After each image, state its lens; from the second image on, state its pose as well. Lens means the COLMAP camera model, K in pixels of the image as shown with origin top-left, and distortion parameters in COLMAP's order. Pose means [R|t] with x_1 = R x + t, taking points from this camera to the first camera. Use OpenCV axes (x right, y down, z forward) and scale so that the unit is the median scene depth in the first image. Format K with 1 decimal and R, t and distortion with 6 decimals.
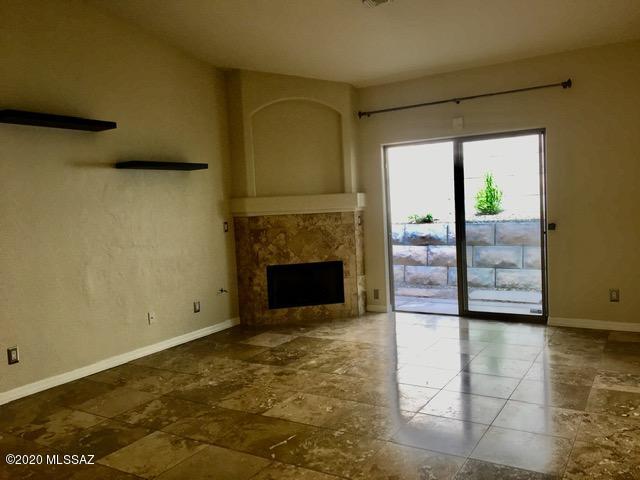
lens RADIAL K [[546.8, 0, 319.7], [0, 546.8, 240.0], [0, 0, 1]] dist [0.034423, -0.021632]
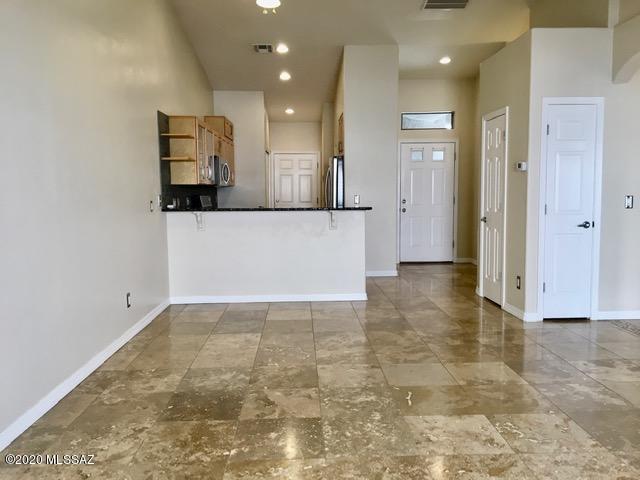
lens RADIAL K [[546.8, 0, 321.2], [0, 546.8, 242.4], [0, 0, 1]] dist [0.034423, -0.021632]
pose [[-0.835378, 0.106050, -0.539350, 0.561648], [0.010020, 0.983987, 0.177958, -0.103146], [0.549585, 0.143258, -0.823063, 1.599765]]
